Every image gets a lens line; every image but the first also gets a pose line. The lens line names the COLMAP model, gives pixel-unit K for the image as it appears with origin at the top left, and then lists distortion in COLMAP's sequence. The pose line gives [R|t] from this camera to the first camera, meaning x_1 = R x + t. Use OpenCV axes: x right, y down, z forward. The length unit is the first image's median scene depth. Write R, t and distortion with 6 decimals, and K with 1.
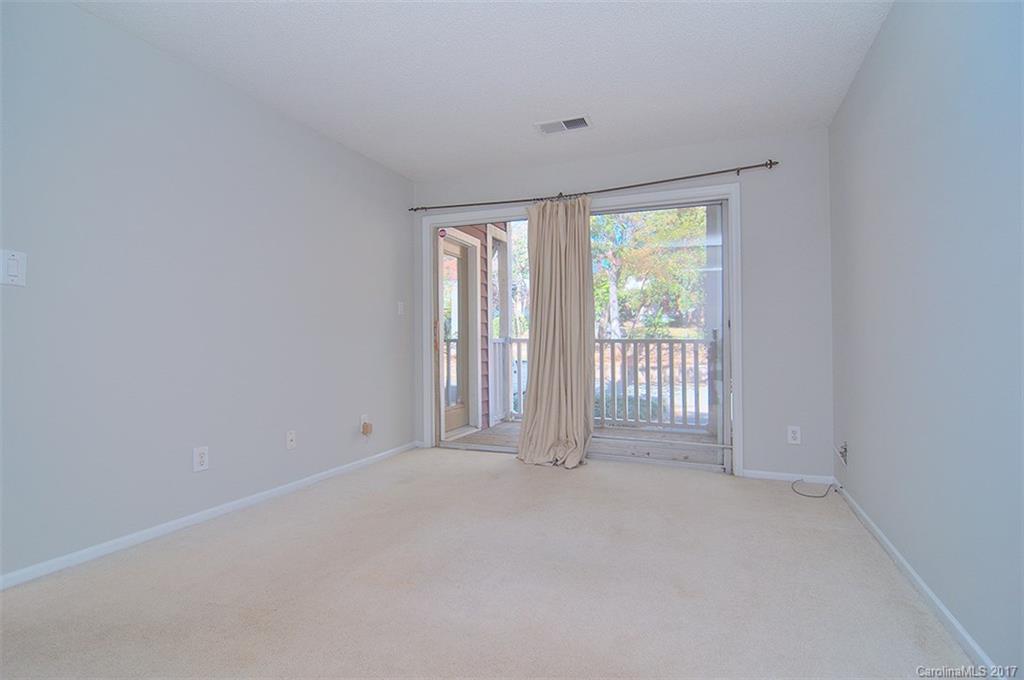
lens RADIAL K [[497.8, 0, 500.2], [0, 497.8, 343.5], [0, 0, 1]] dist [-0.001990, -0.000317]
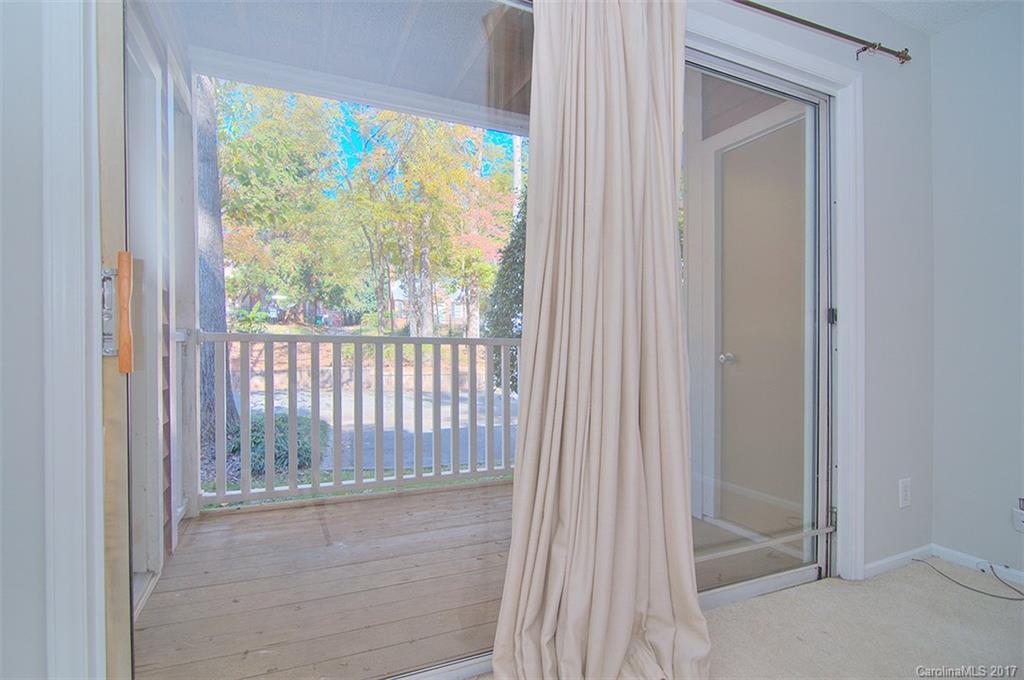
lens RADIAL K [[497.8, 0, 500.2], [0, 497.8, 343.5], [0, 0, 1]] dist [-0.001990, -0.000317]
pose [[0.683896, 0.003560, 0.729571, -0.109754], [-0.006611, 0.999977, 0.001318, -0.002063], [-0.729549, -0.005724, 0.683904, 0.428448]]
